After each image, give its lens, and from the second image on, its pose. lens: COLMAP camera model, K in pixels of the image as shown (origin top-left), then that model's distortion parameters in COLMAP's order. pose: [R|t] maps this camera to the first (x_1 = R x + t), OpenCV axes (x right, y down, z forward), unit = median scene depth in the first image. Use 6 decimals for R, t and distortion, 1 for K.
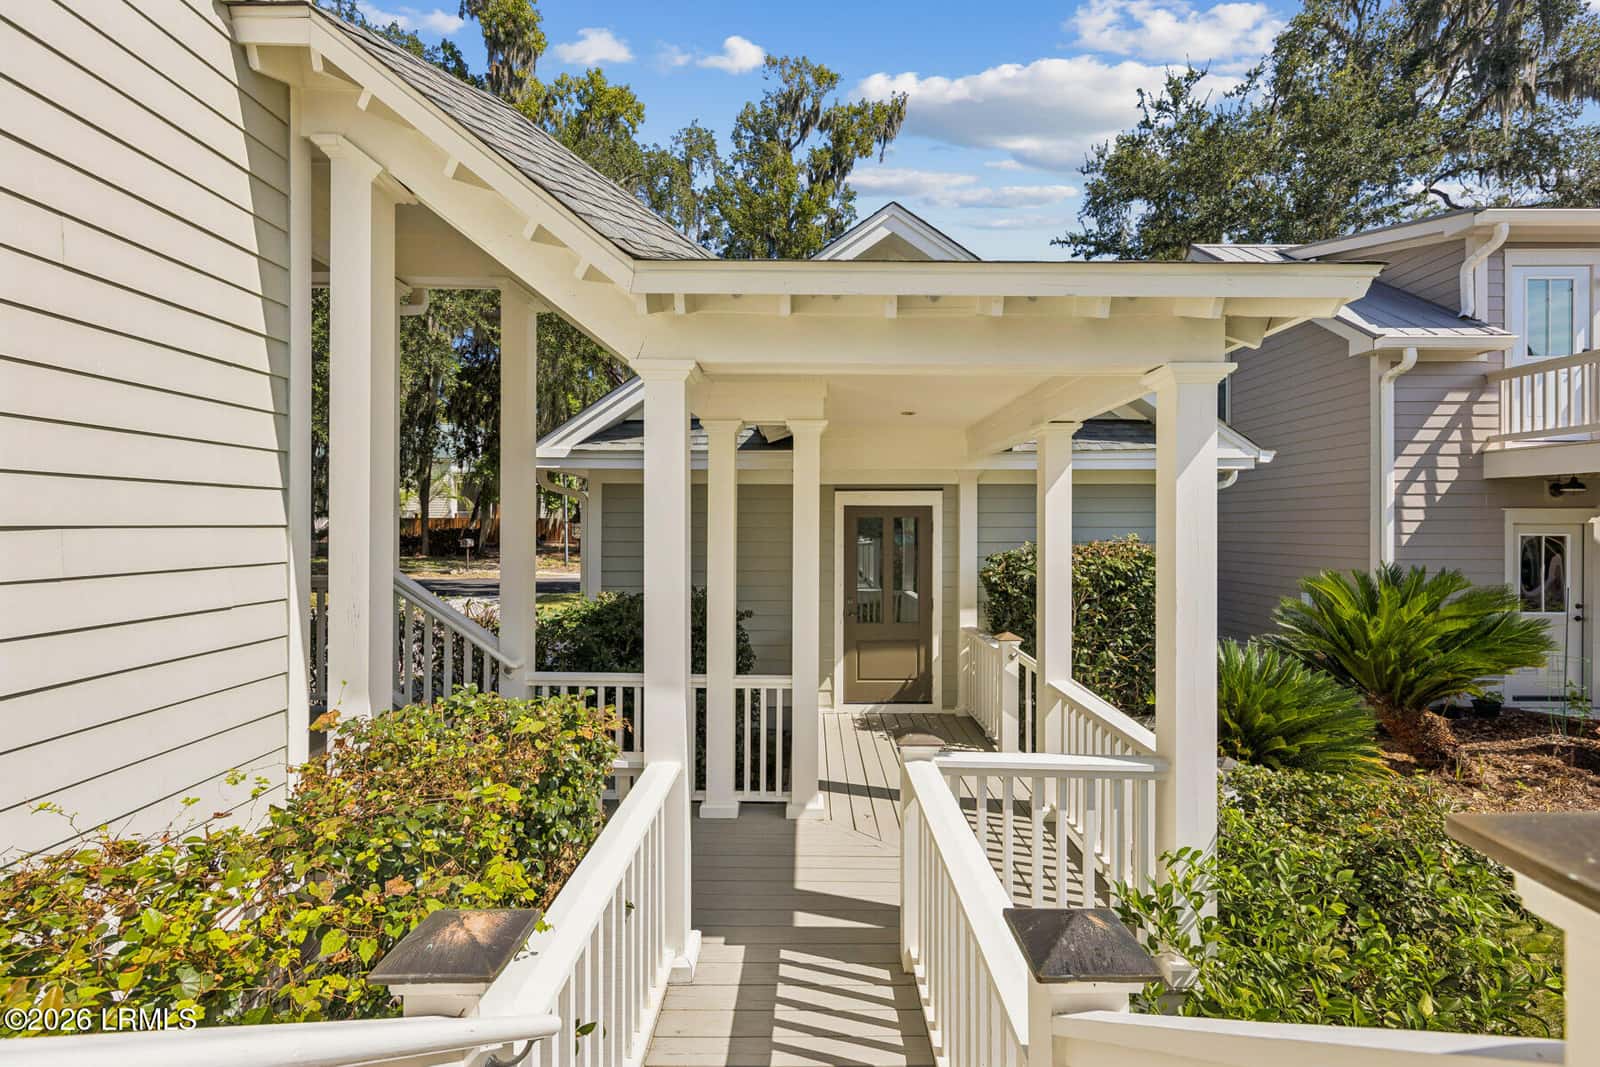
lens RADIAL K [[689.6, 0, 797.0], [0, 689.6, 528.6], [0, 0, 1]] dist [-0.002025, -0.000048]
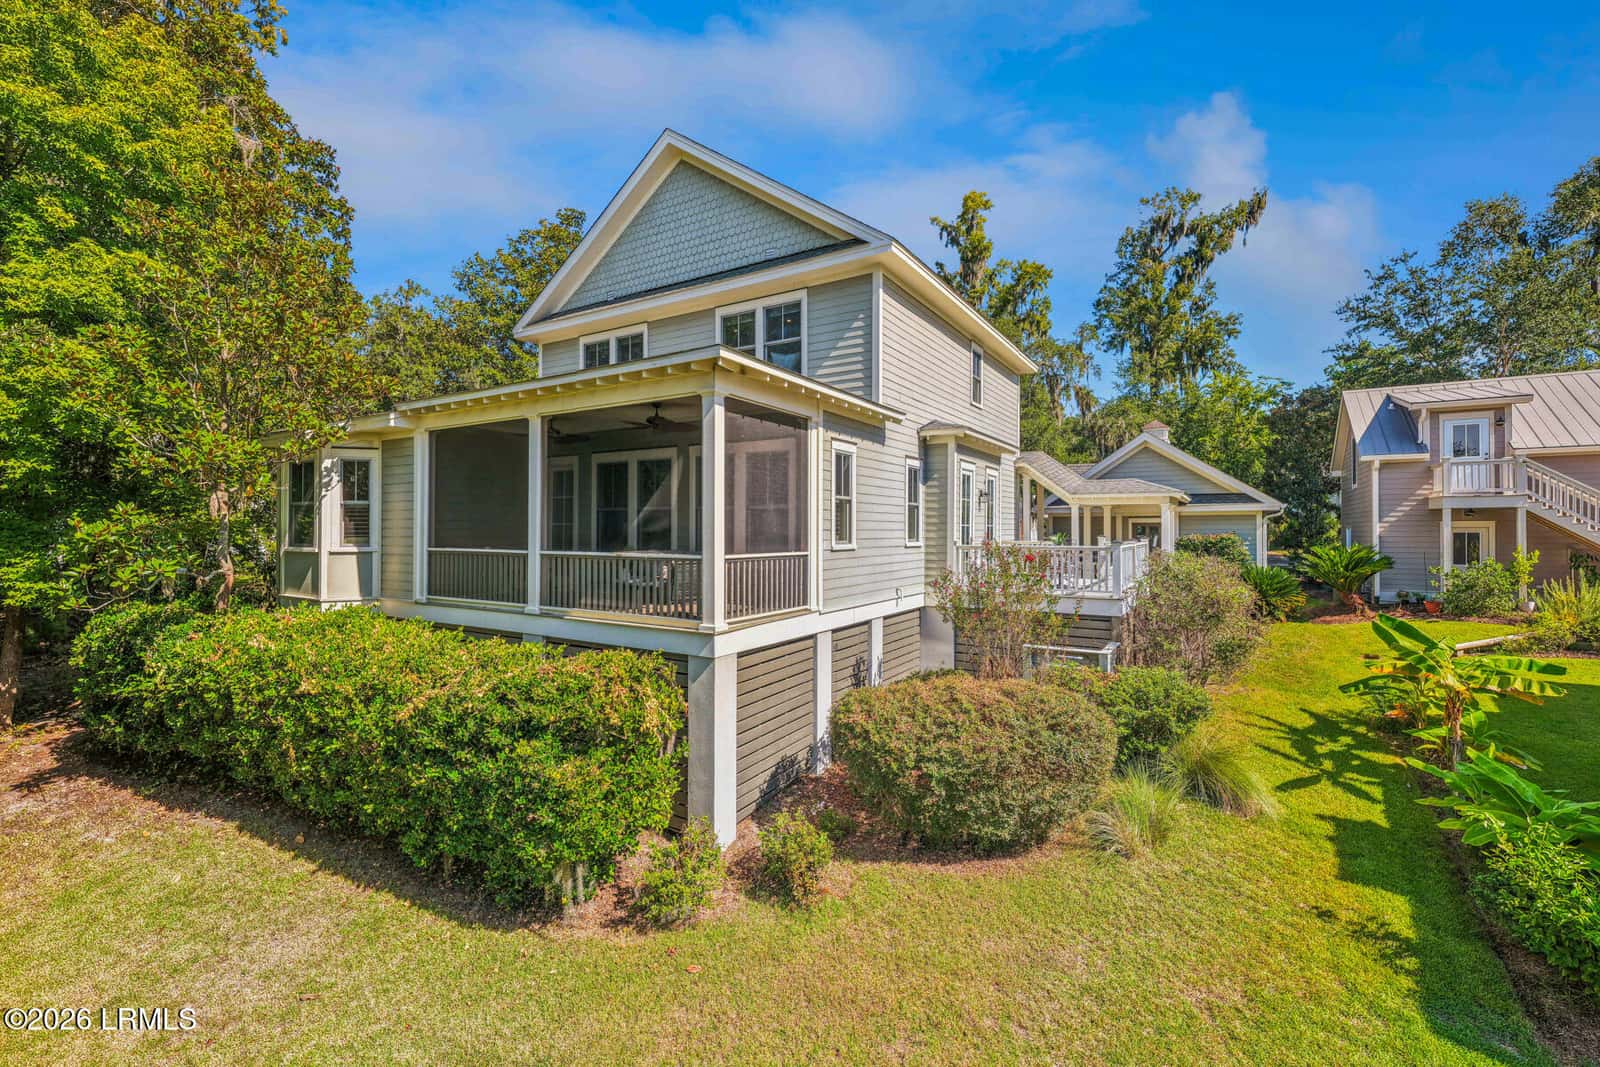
lens RADIAL K [[689.6, 0, 798.3], [0, 689.6, 526.8], [0, 0, 1]] dist [-0.002025, -0.000048]
pose [[0.848650, -0.005516, -0.528927, 0.101589], [0.000241, 0.999950, -0.010042, 0.002817], [0.528955, 0.008394, 0.848608, -0.553497]]
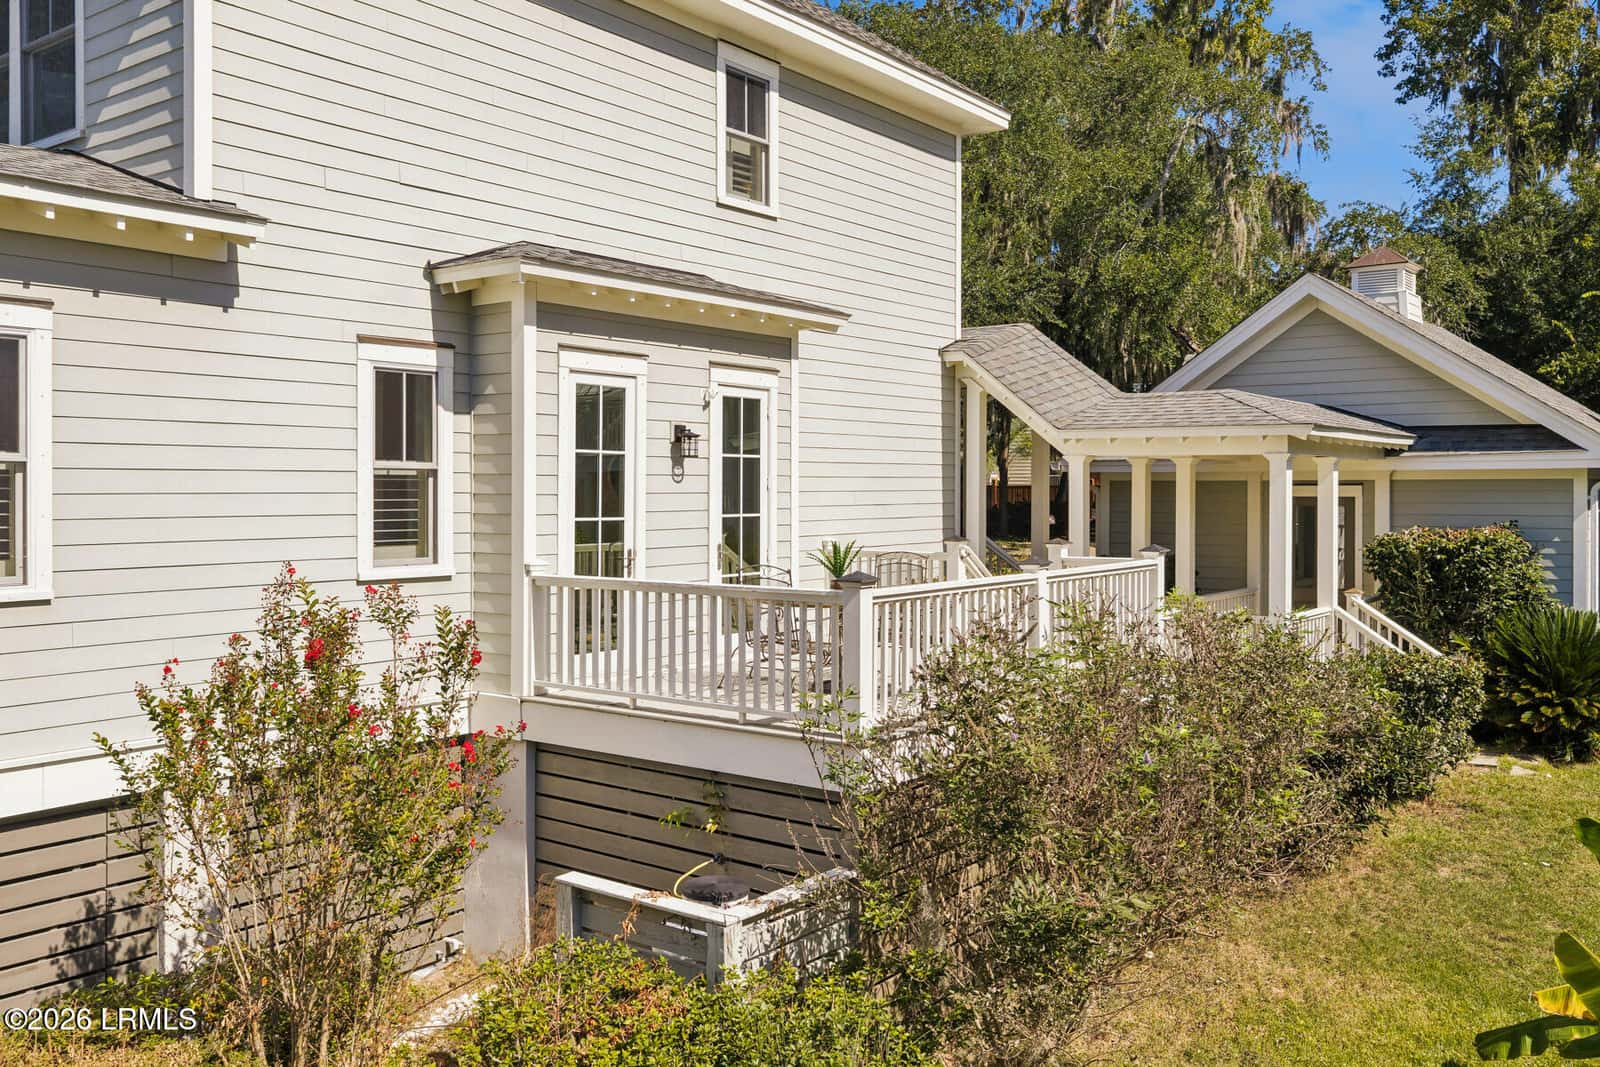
lens RADIAL K [[1312.5, 0, 798.3], [0, 1312.5, 533.6], [0, 0, 1]] dist [0.001742, -0.006877]
pose [[0.791421, 0.026058, -0.610716, 0.194949], [-0.005595, 0.999358, 0.035390, -0.010613], [0.611246, -0.024591, 0.791059, -0.346120]]
